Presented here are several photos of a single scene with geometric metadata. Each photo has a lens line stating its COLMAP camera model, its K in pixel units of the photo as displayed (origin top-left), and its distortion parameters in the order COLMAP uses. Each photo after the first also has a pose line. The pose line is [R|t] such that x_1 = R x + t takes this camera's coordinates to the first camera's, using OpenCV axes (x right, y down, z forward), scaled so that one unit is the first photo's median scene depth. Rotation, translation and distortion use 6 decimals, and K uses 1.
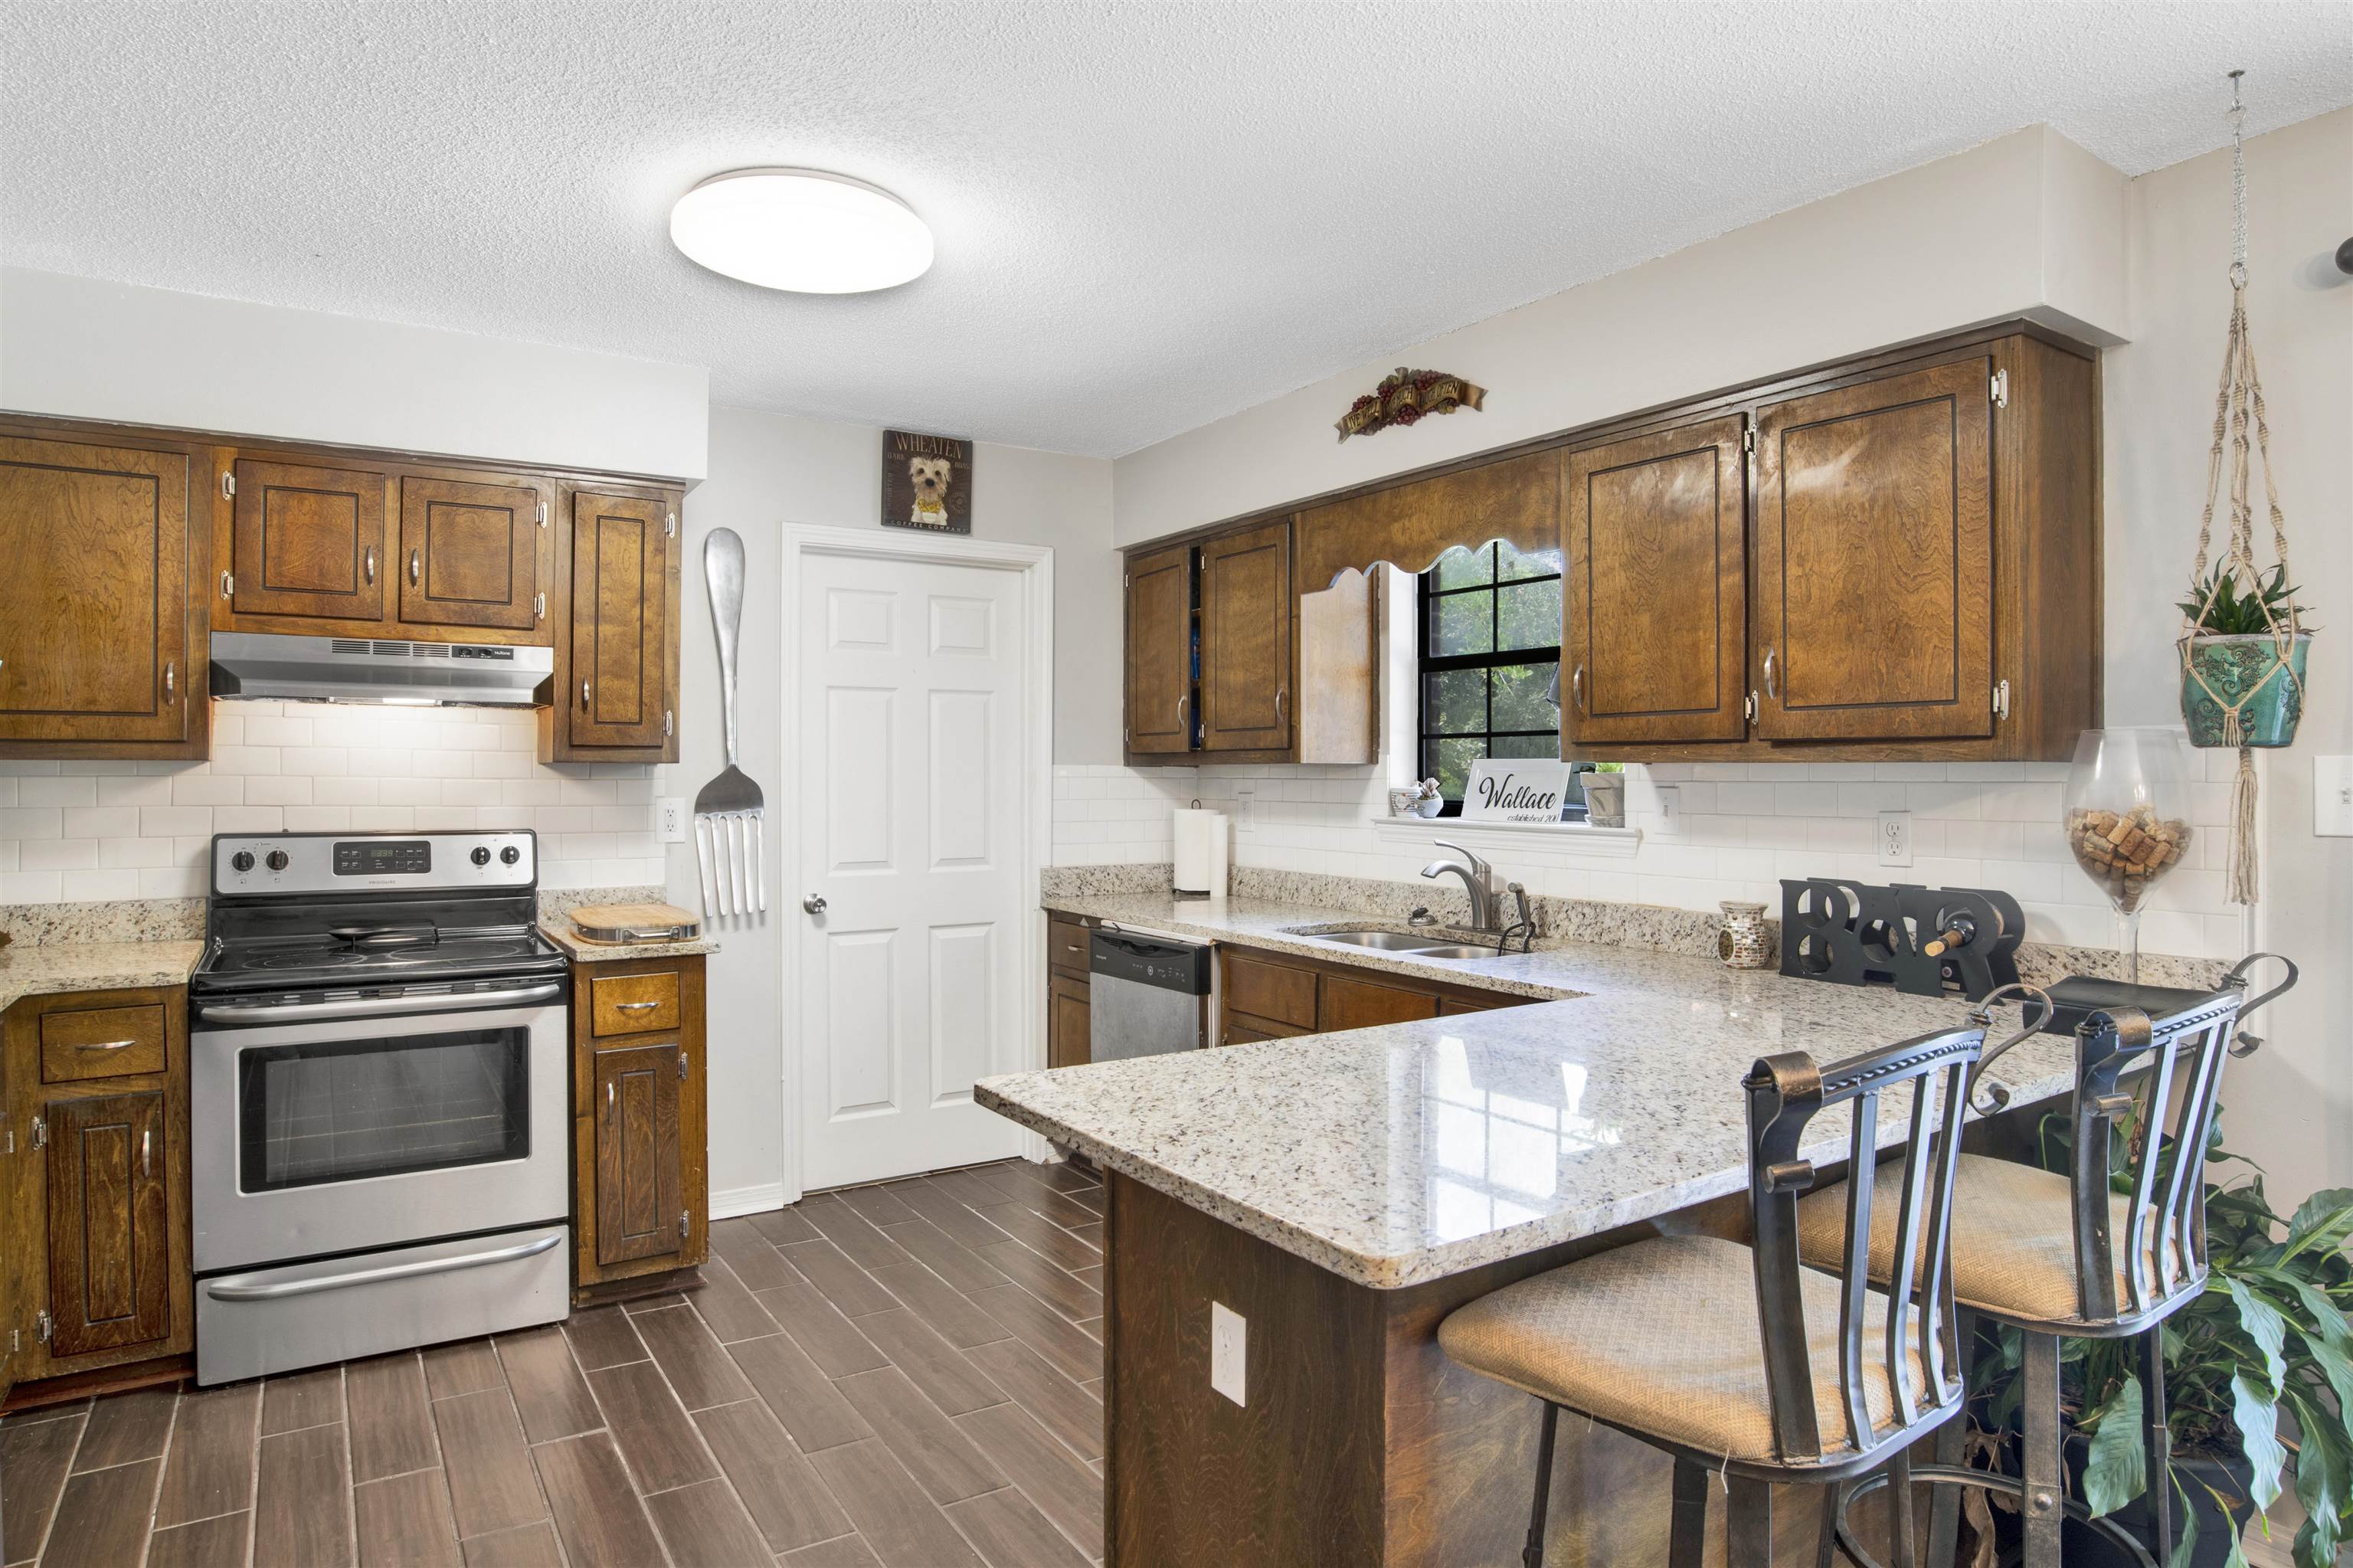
lens RADIAL K [[1354.5, 0, 1216.7], [0, 1354.5, 772.2], [0, 0, 1]] dist [-0.064852, 0.029187]
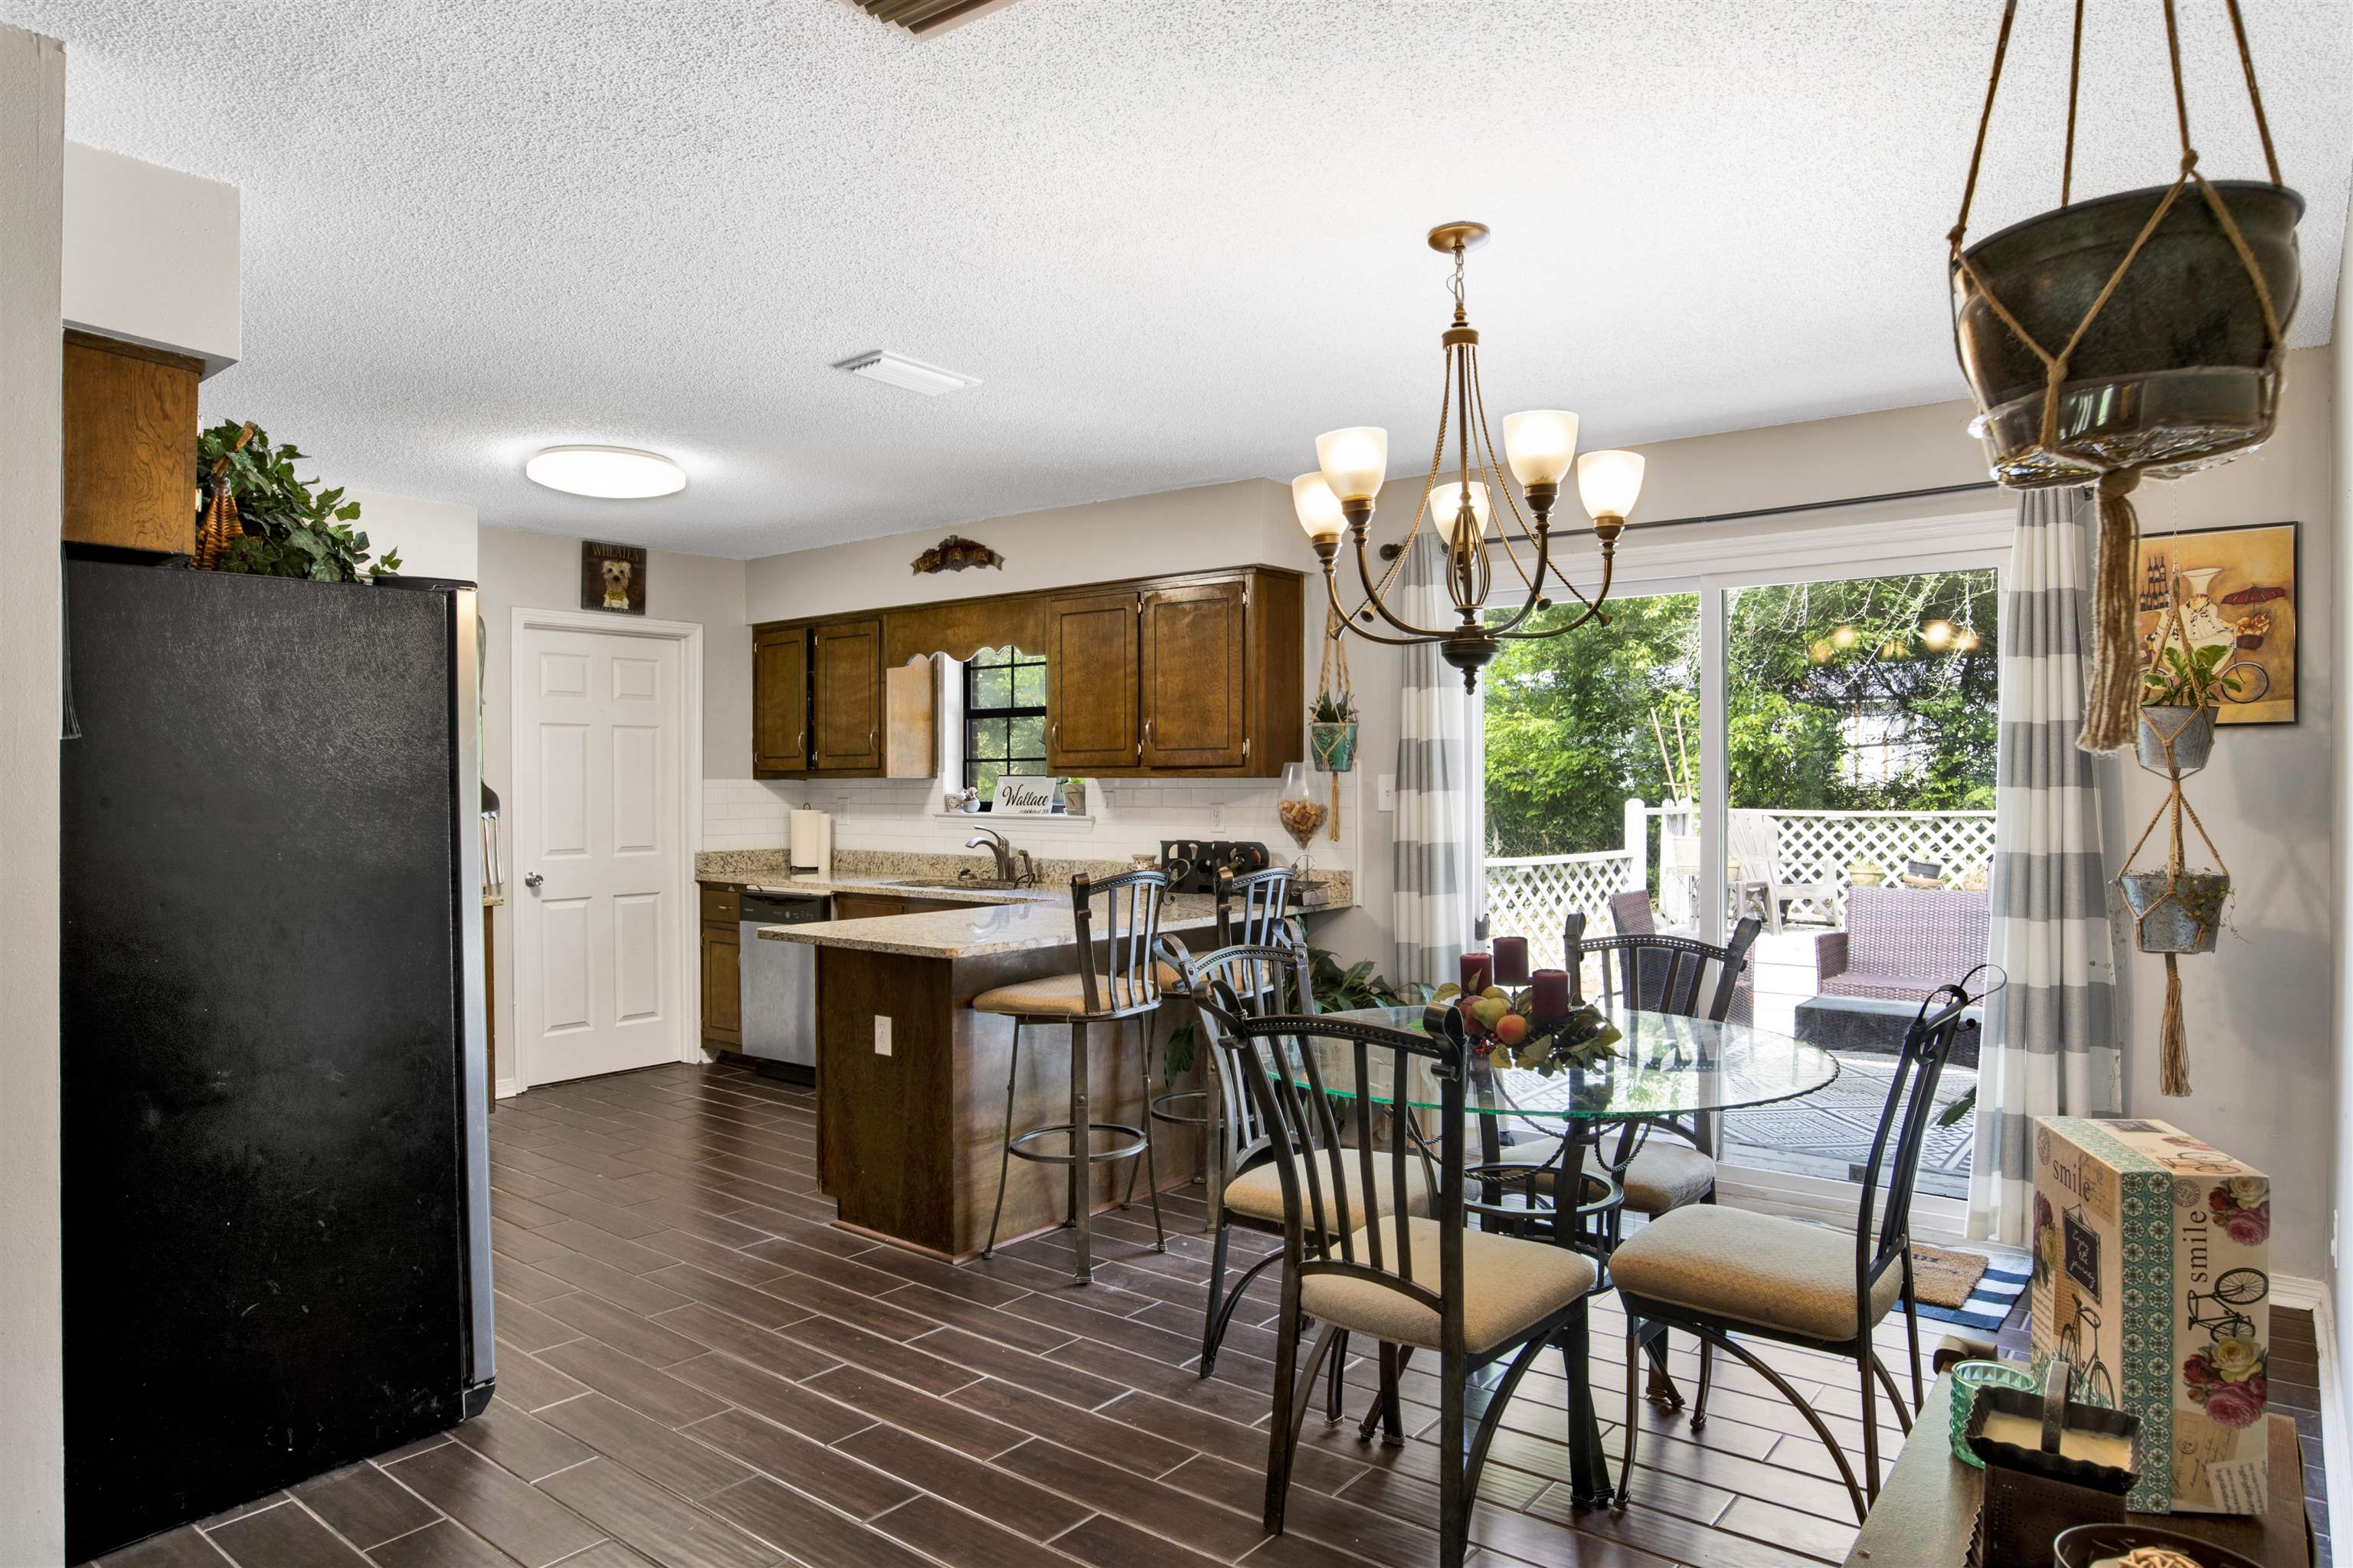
lens RADIAL K [[1385.5, 0, 1221.5], [0, 1385.5, 787.4], [0, 0, 1]] dist [-0.056659, 0.000152]
pose [[0.945012, -0.004343, 0.327006, -0.109417], [0.003145, 0.999986, 0.004191, -0.001443], [-0.327020, -0.002933, 0.945013, -0.722642]]
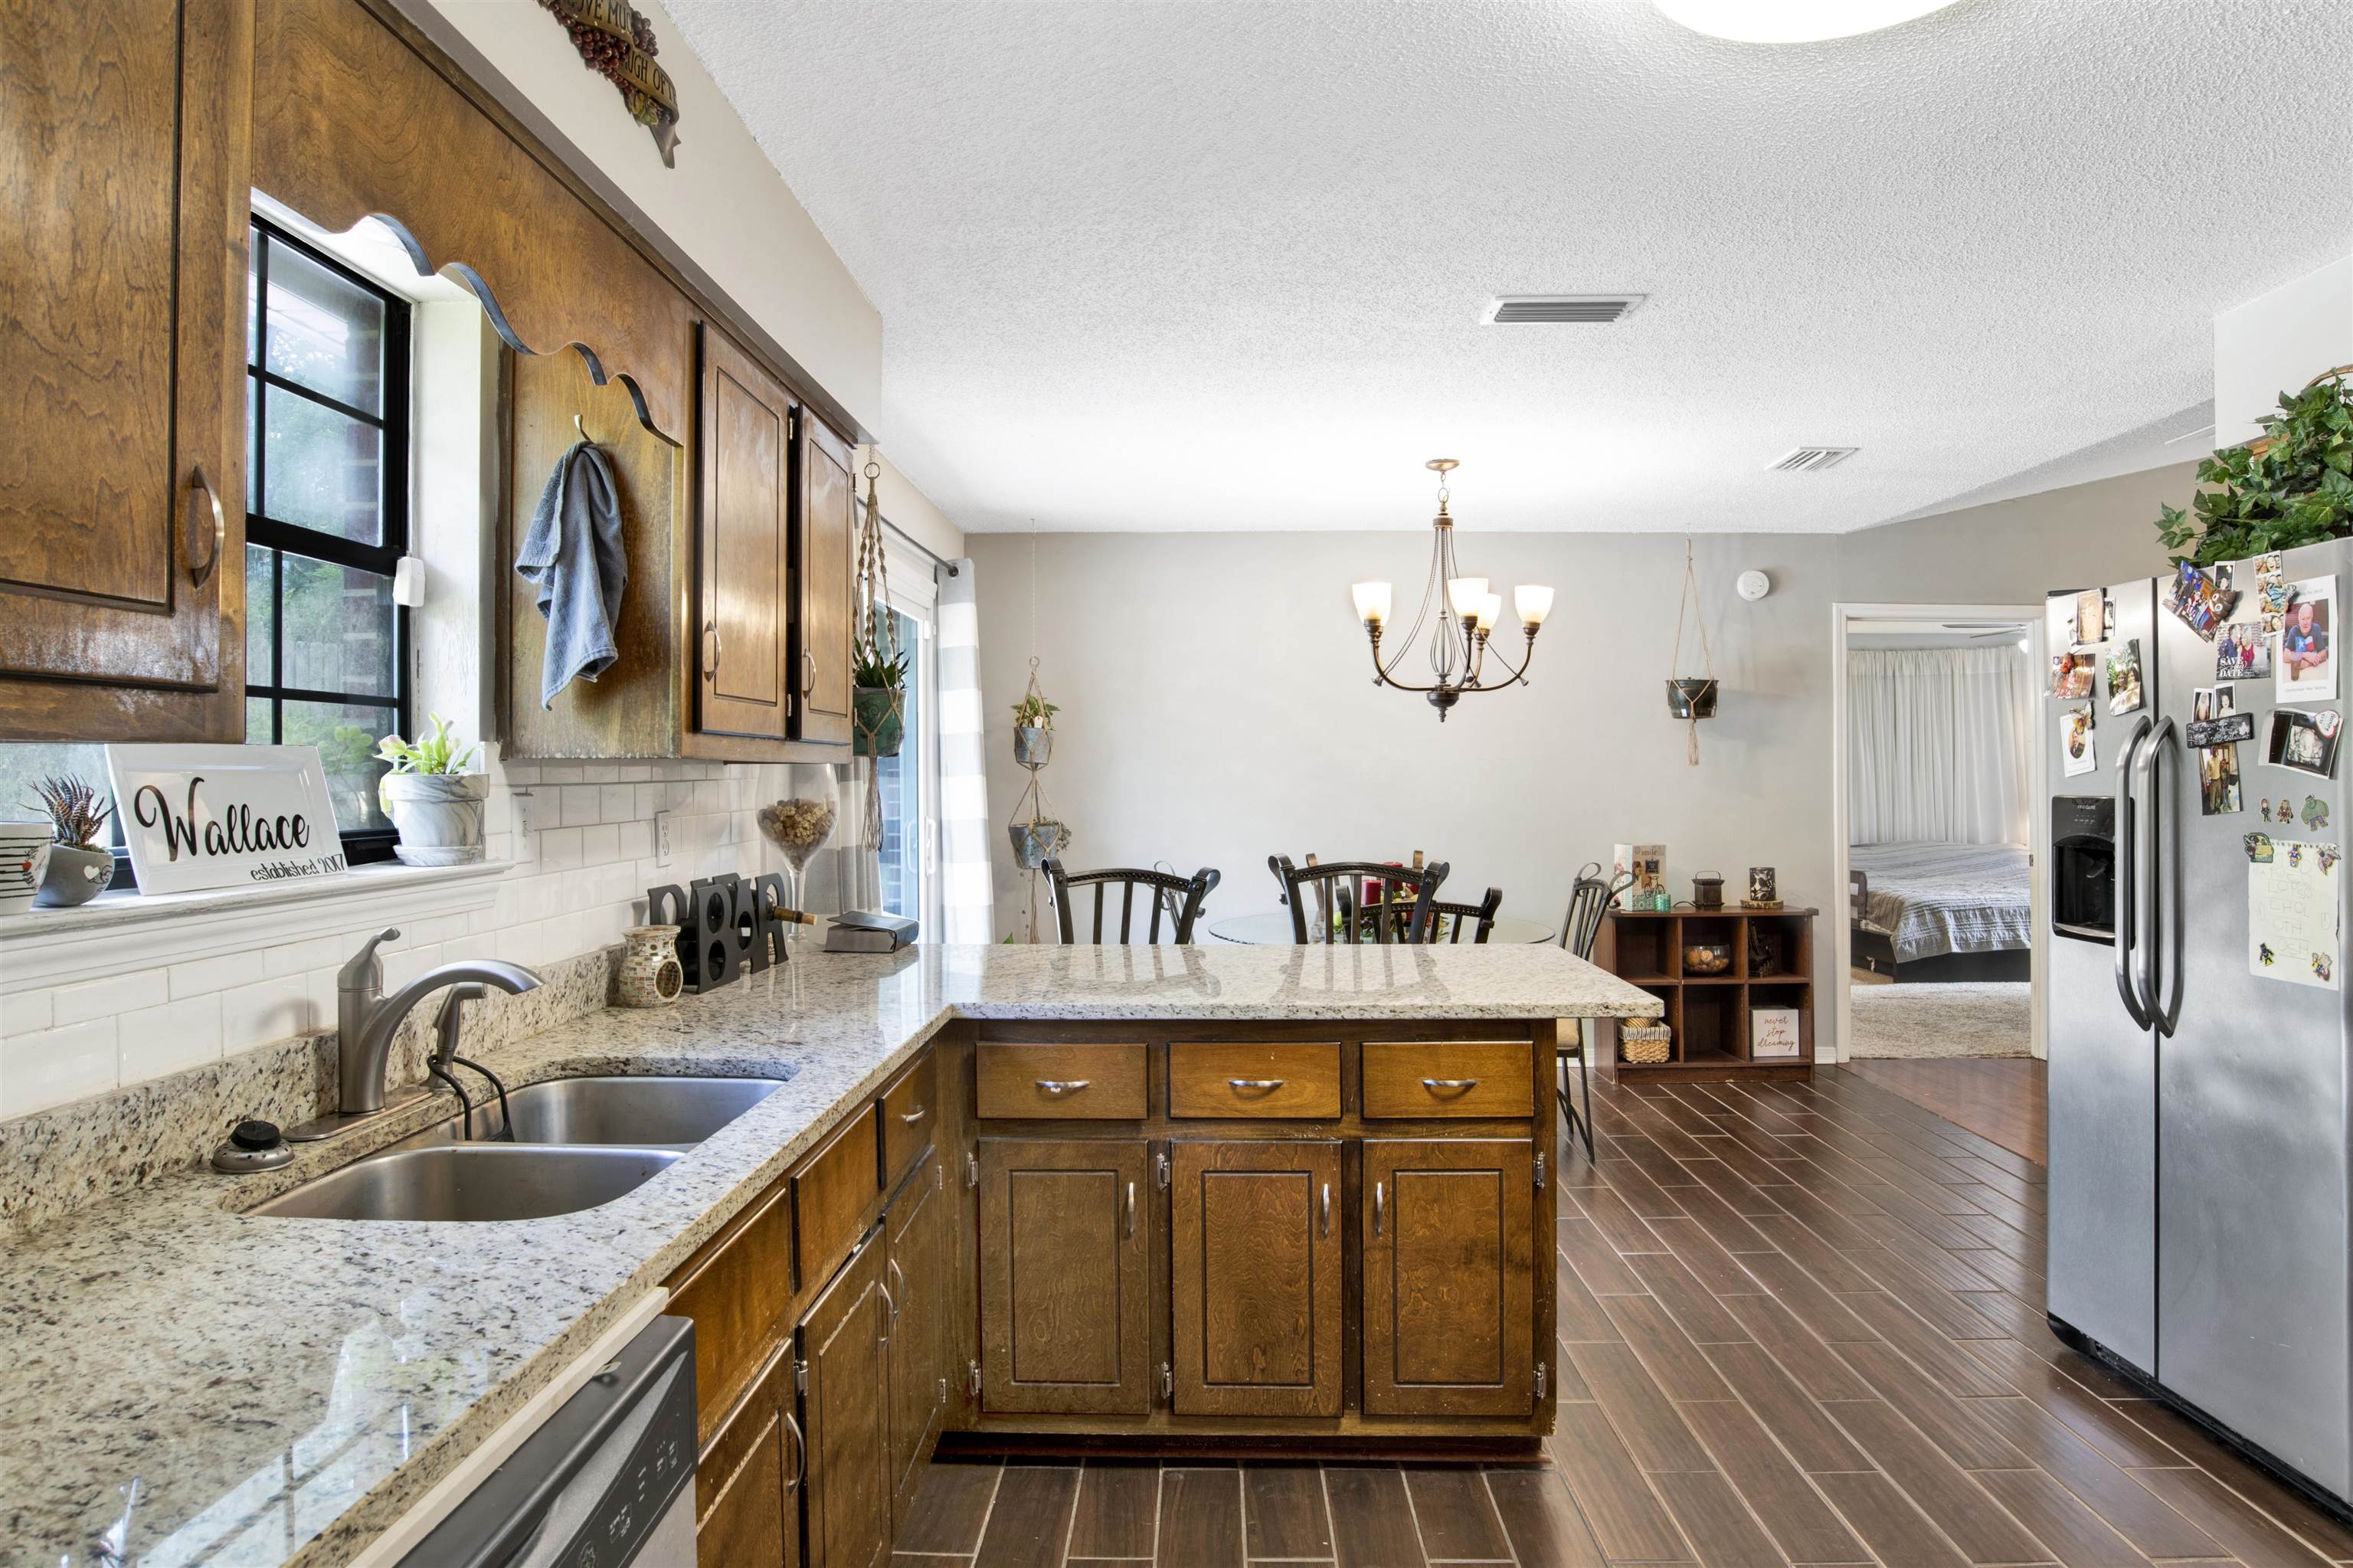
lens RADIAL K [[1354.5, 0, 1216.7], [0, 1354.5, 772.2], [0, 0, 1]] dist [-0.064852, 0.029187]
pose [[-0.818915, -0.001680, 0.573913, -0.336143], [-0.001706, 0.999998, 0.000492, -0.001107], [-0.573913, -0.000576, -0.818916, 1.321423]]
